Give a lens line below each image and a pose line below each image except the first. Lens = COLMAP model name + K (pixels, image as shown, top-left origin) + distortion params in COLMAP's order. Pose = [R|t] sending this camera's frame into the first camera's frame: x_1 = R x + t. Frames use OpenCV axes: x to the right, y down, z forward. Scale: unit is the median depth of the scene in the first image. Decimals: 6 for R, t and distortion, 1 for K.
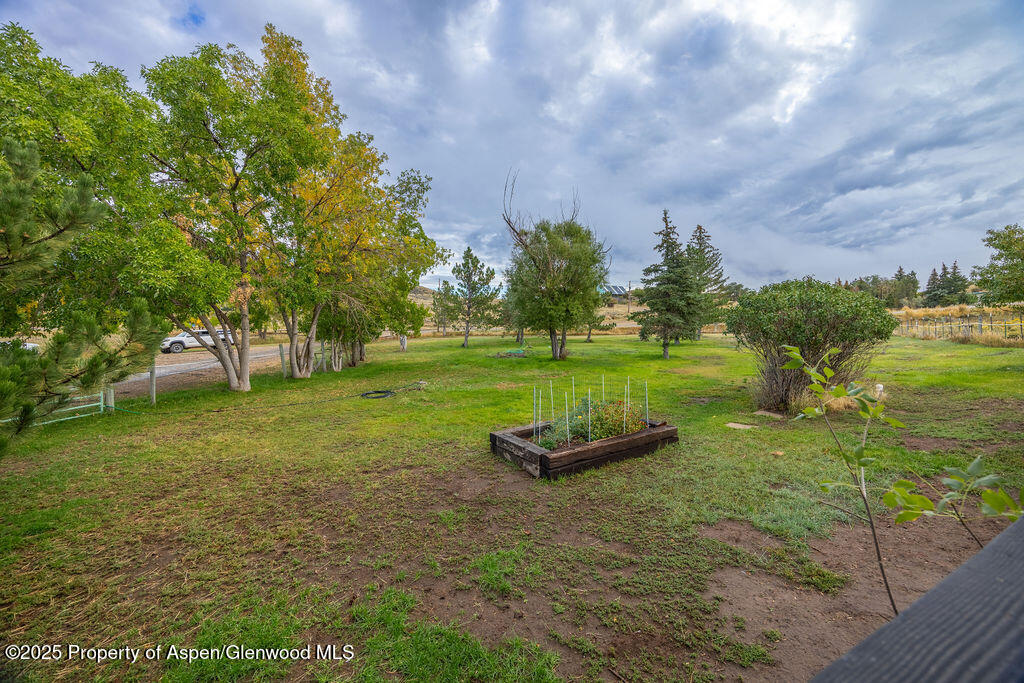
lens RADIAL K [[400.3, 0, 512.8], [0, 400.3, 340.0], [0, 0, 1]] dist [0.001176, -0.000027]
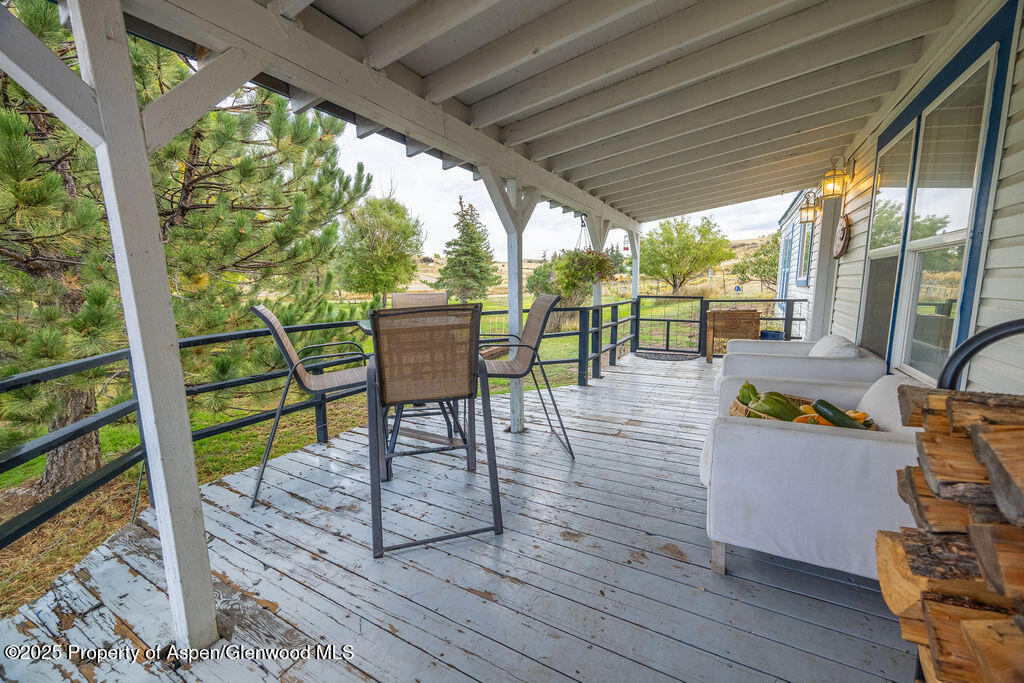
lens RADIAL K [[400.3, 0, 512.8], [0, 400.3, 340.0], [0, 0, 1]] dist [0.001176, -0.000027]
pose [[0.835965, -0.072774, 0.543937, -0.200441], [0.023016, 0.994946, 0.097741, 0.007871], [-0.548301, -0.069189, 0.833414, -0.172799]]
